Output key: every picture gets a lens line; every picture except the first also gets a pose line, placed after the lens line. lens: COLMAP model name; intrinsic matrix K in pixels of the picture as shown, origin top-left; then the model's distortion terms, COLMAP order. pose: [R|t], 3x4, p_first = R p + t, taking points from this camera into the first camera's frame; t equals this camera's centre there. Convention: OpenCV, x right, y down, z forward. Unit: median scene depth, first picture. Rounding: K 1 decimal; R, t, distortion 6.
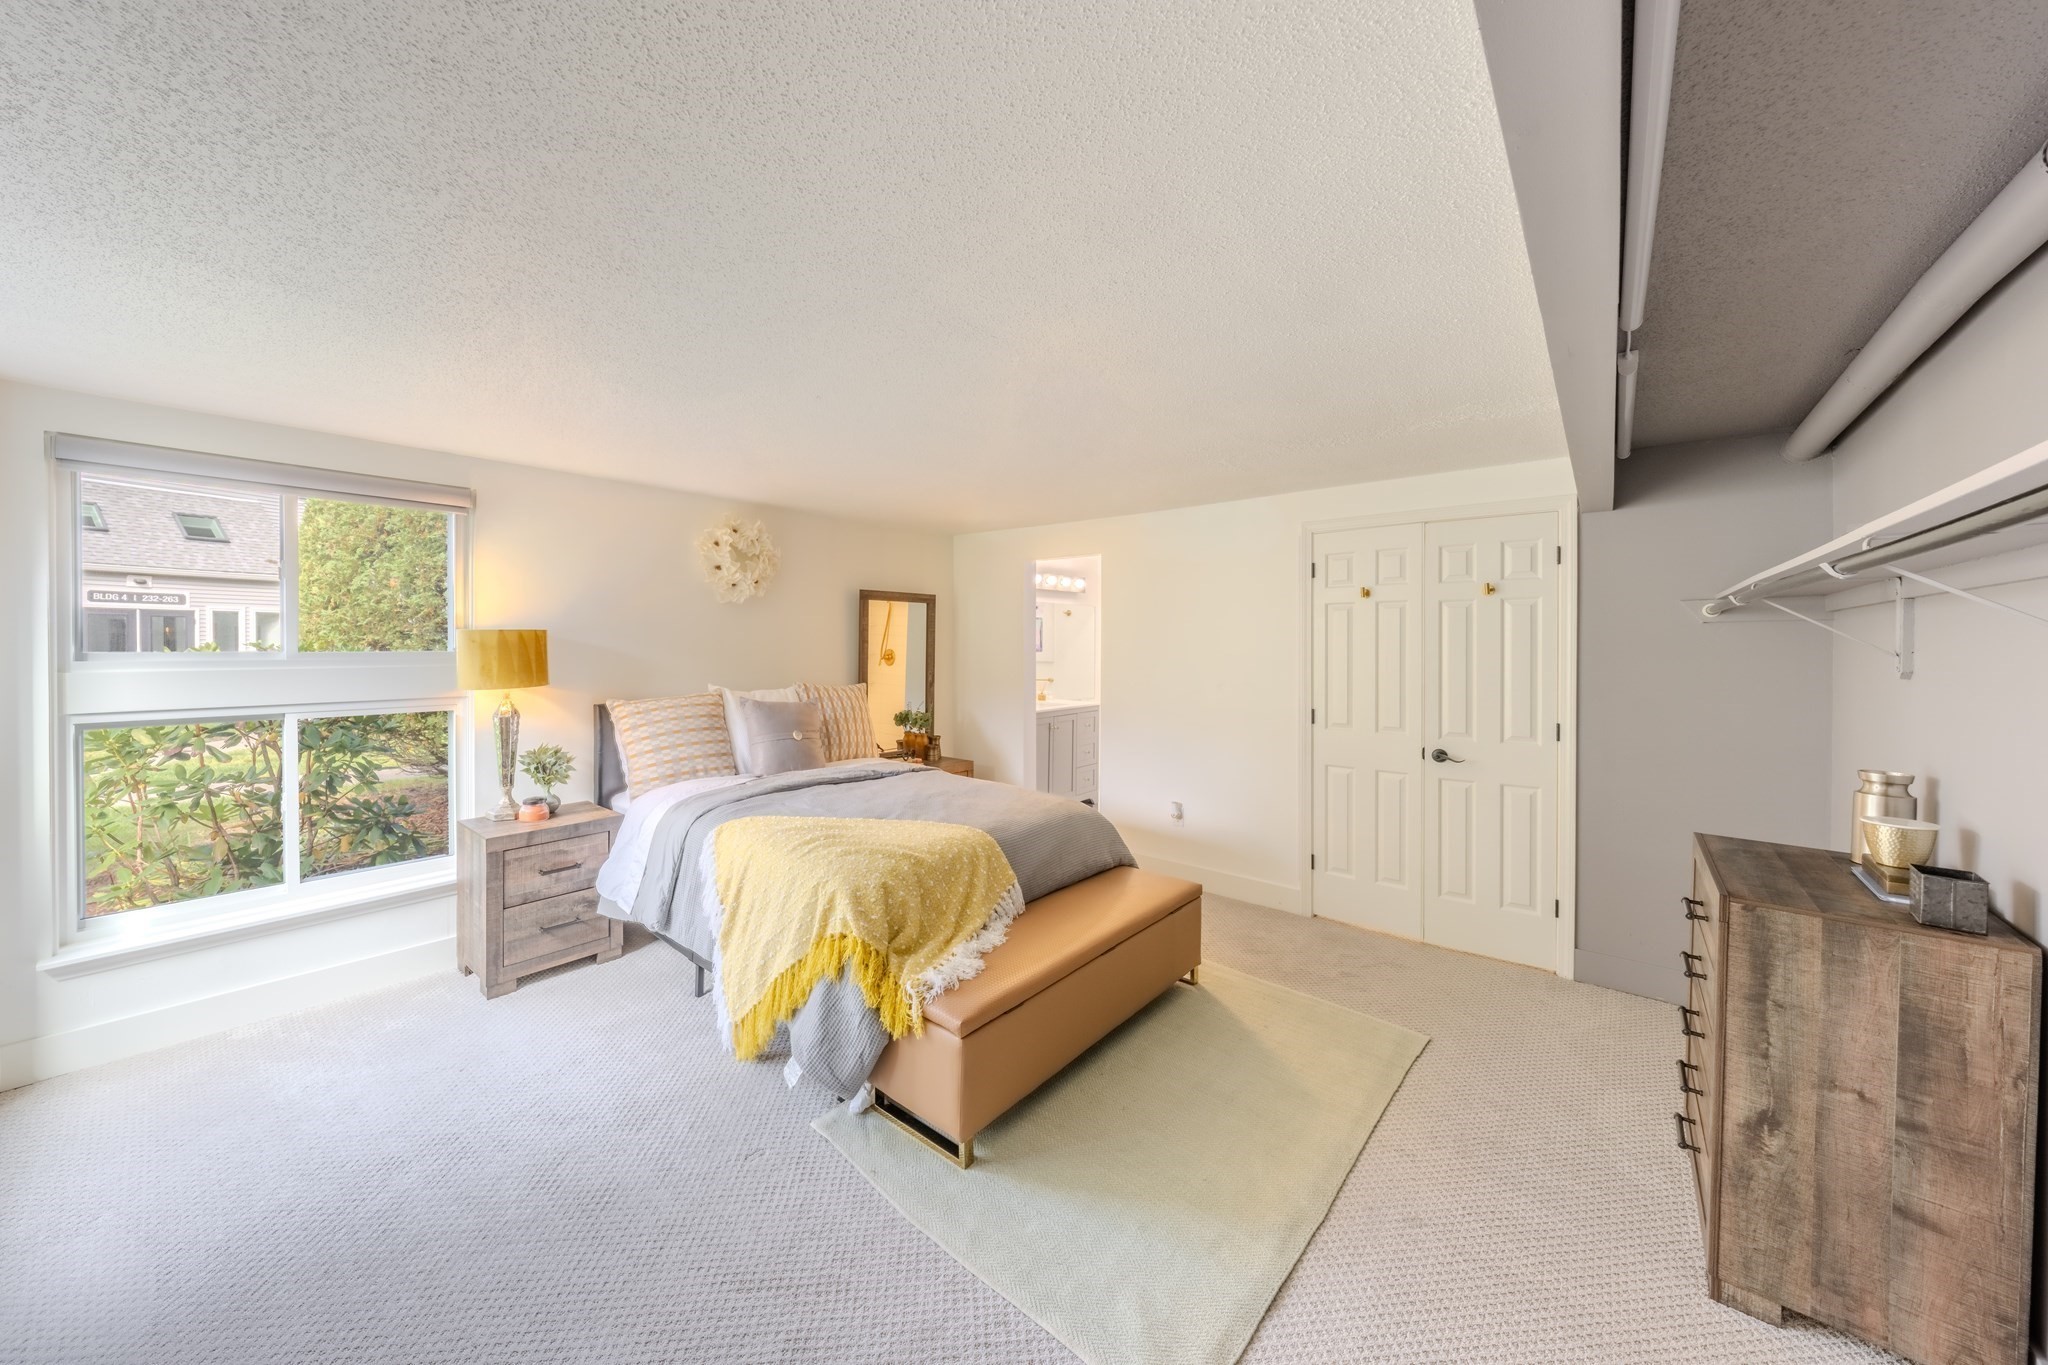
lens RADIAL K [[716.0, 0, 981.8], [0, 716.0, 644.2], [0, 0, 1]] dist [-0.000500, -0.000109]
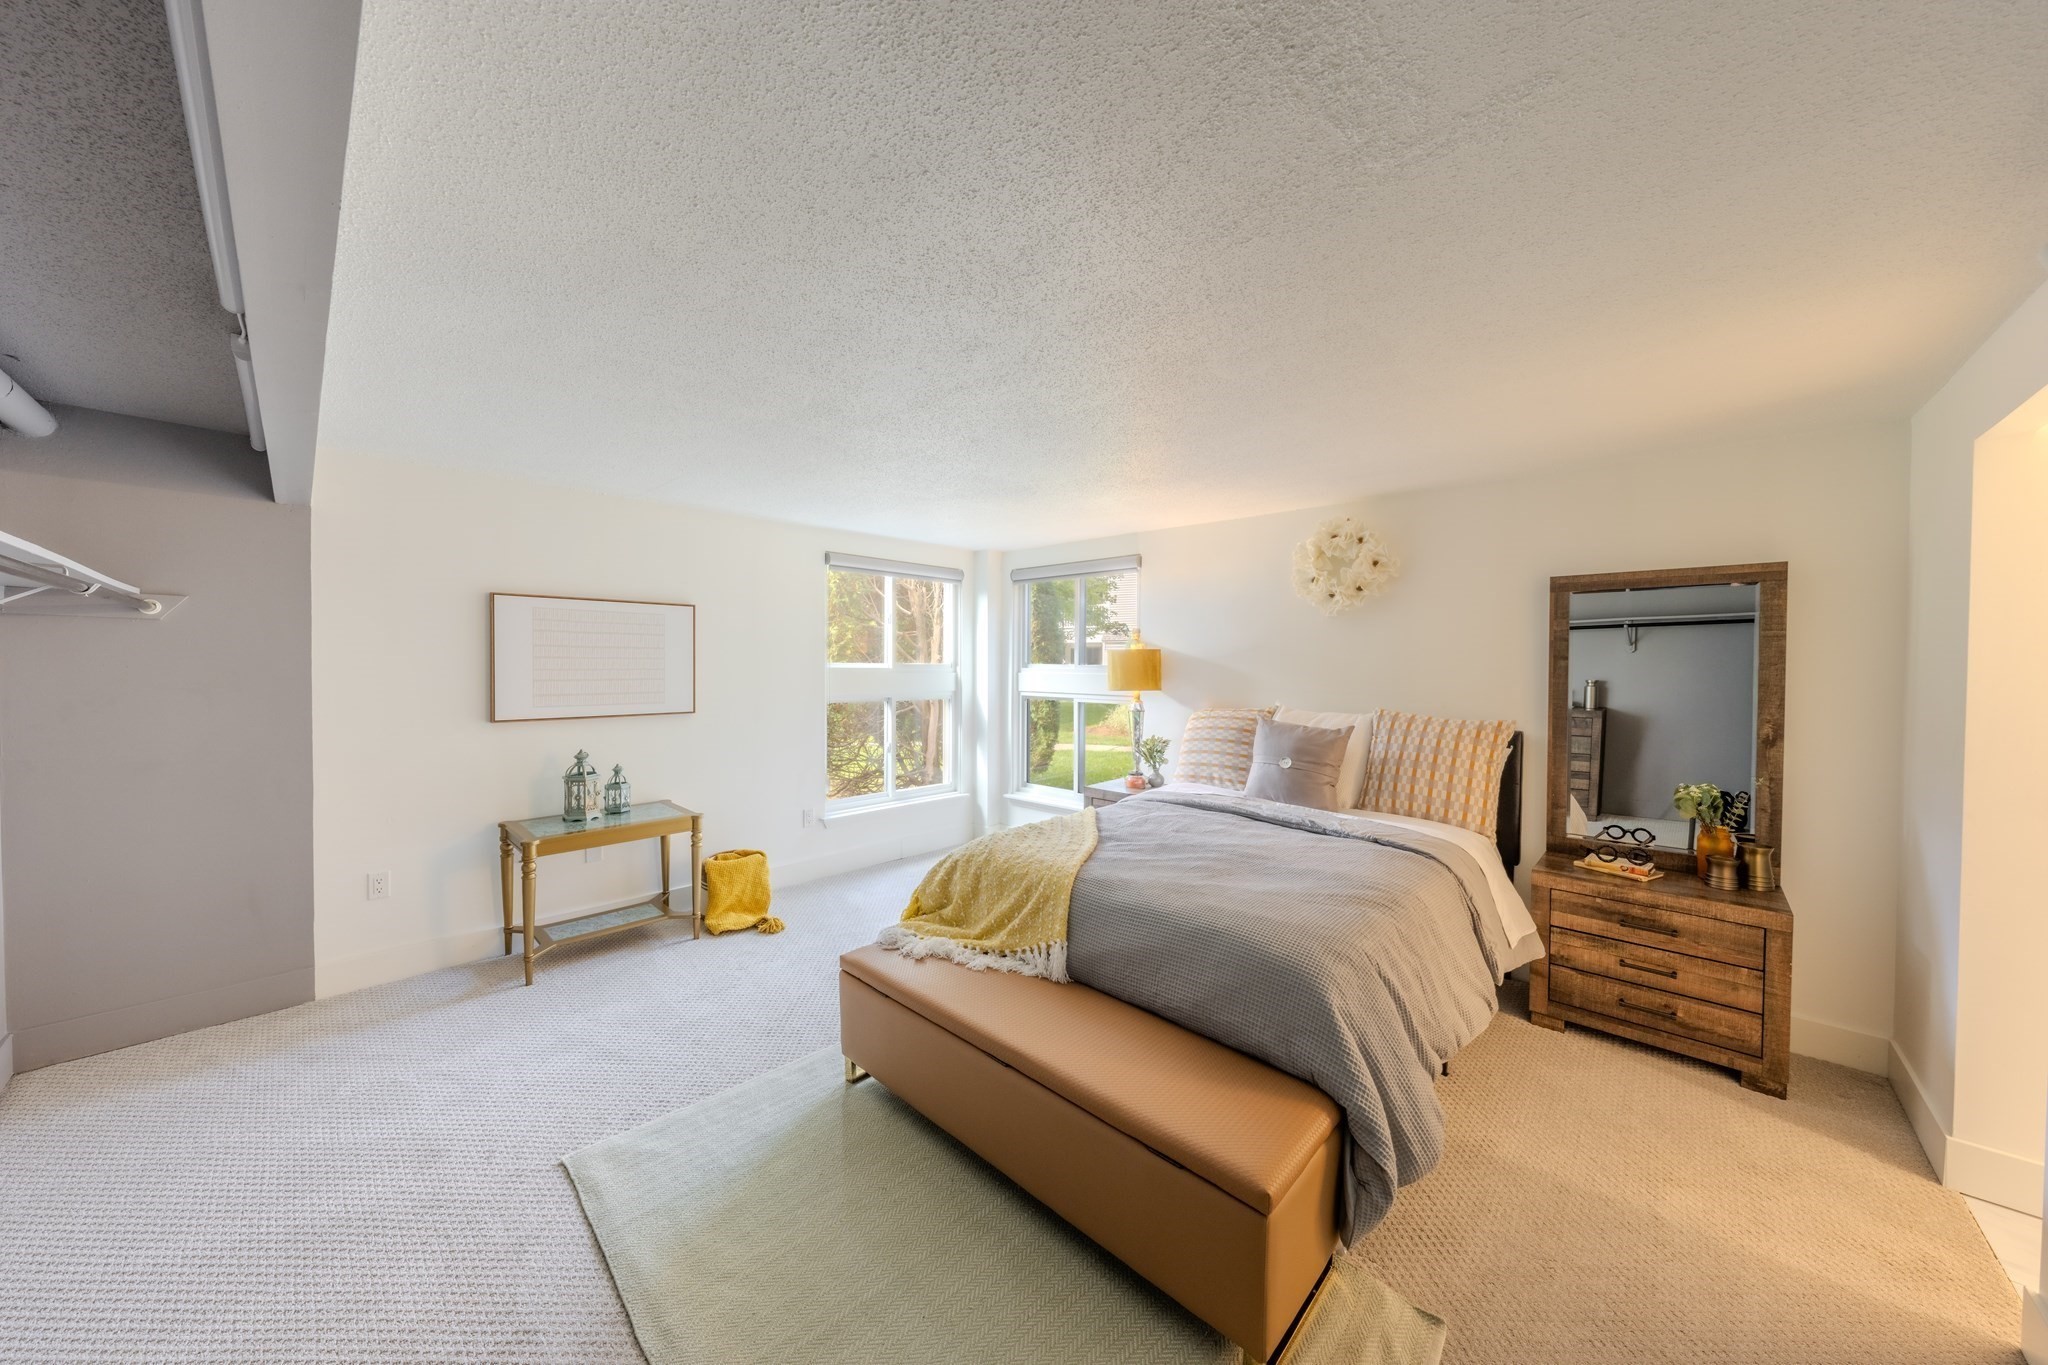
lens RADIAL K [[689.7, 0, 1029.9], [0, 689.7, 674.1], [0, 0, 1]] dist [-0.001110, -0.000384]
pose [[-0.032803, 0.012099, -0.999389, 0.685854], [-0.009239, 0.999880, 0.012409, 0.011512], [0.999419, 0.009640, -0.032687, 0.808377]]
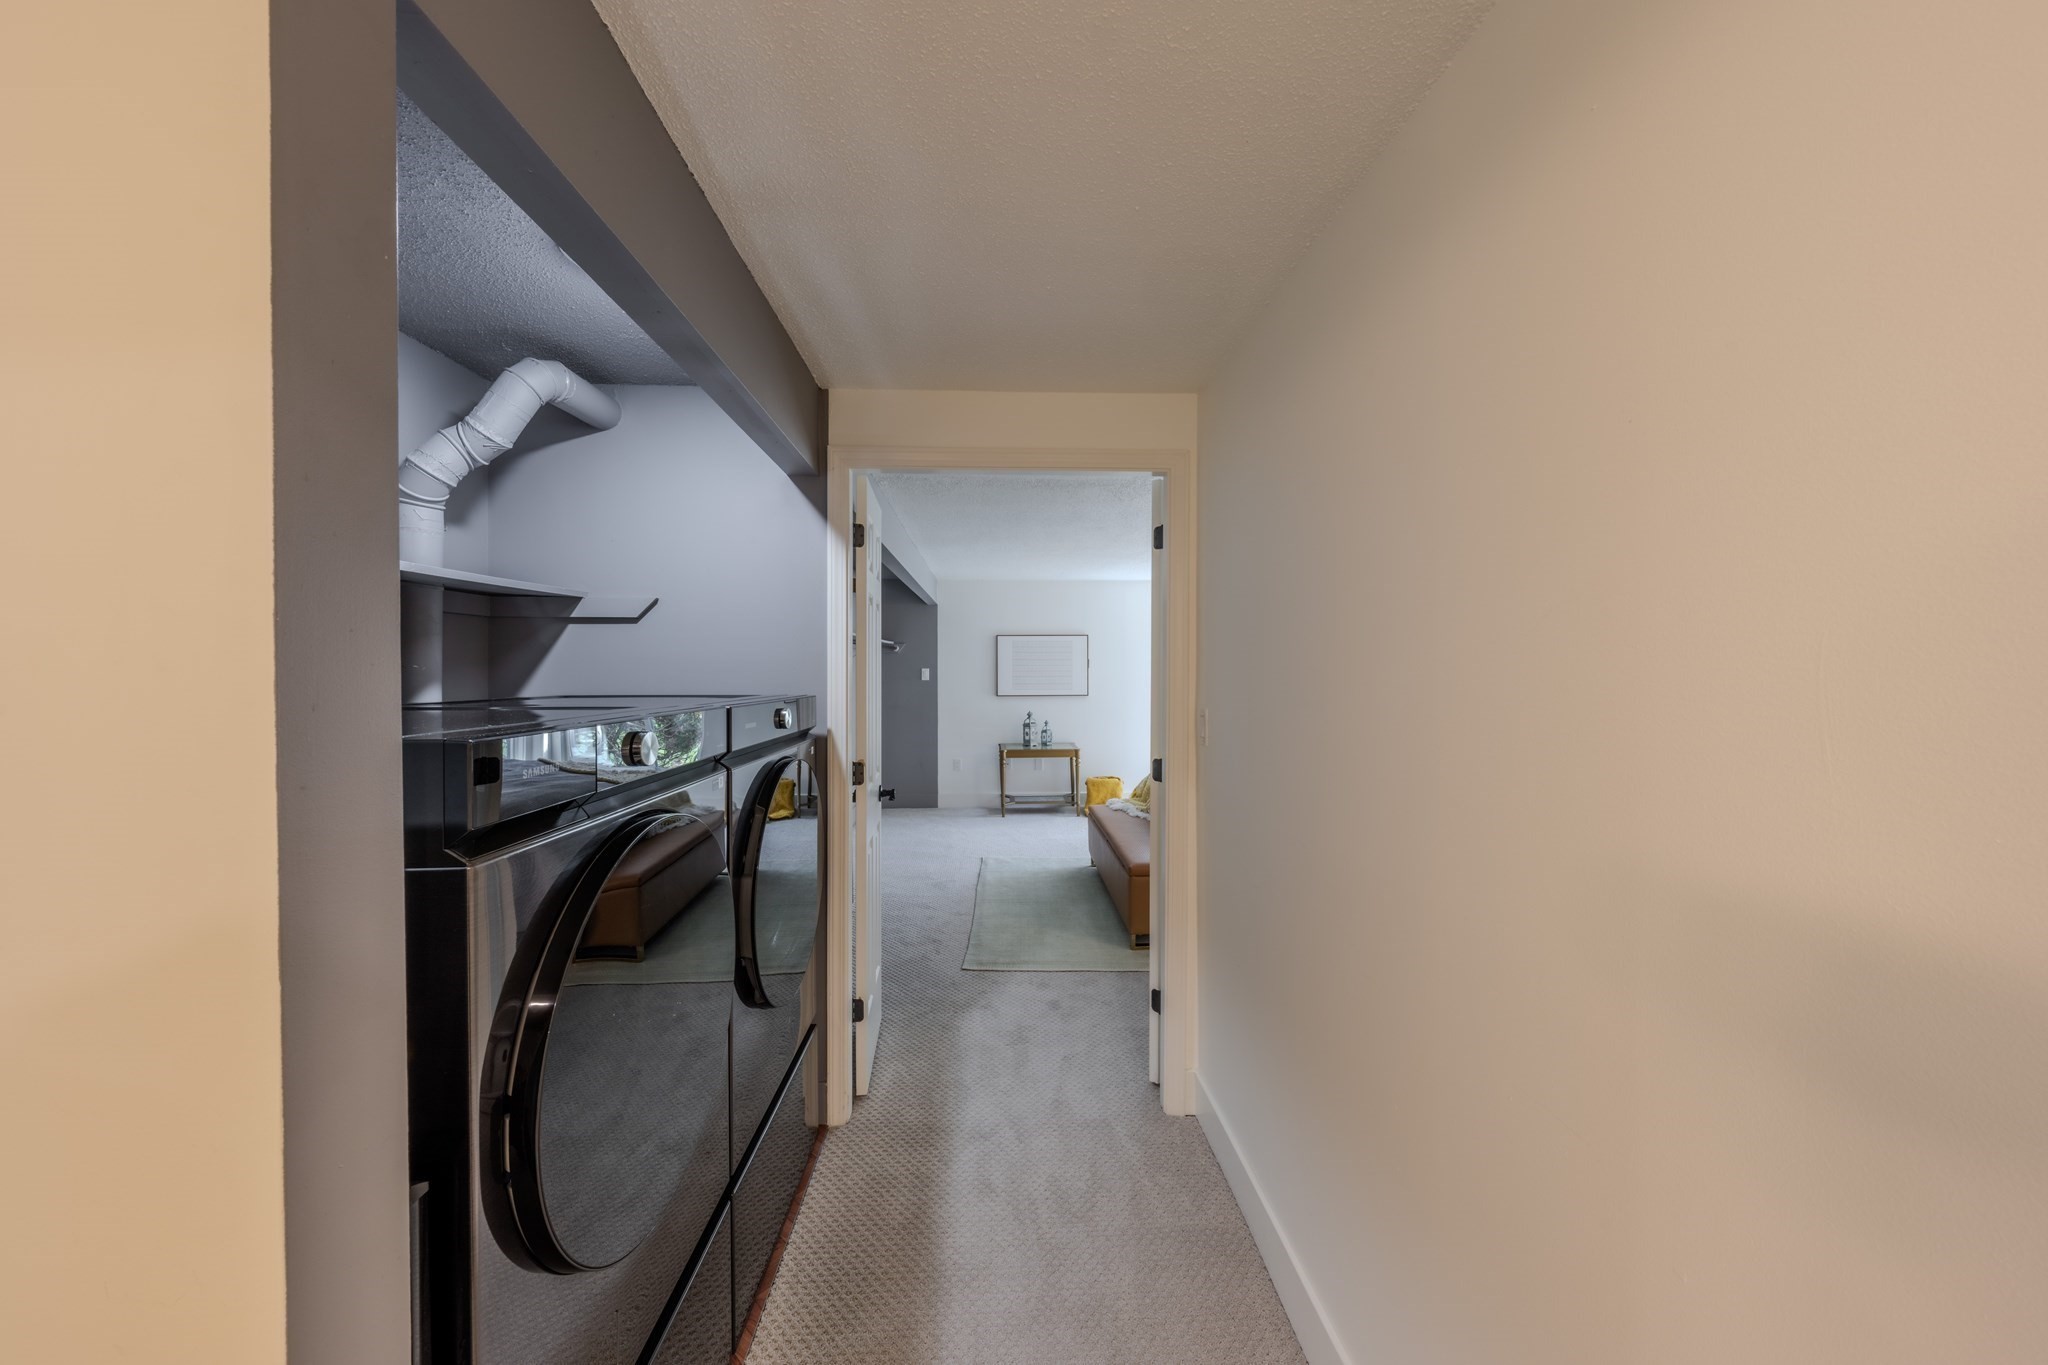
lens RADIAL K [[689.7, 0, 1029.9], [0, 689.7, 674.1], [0, 0, 1]] dist [-0.001110, -0.000384]
pose [[-0.714621, 0.008350, -0.699462, 1.108936], [0.002233, 0.999951, 0.009657, 0.012535], [0.699508, 0.005339, -0.714605, 1.559653]]
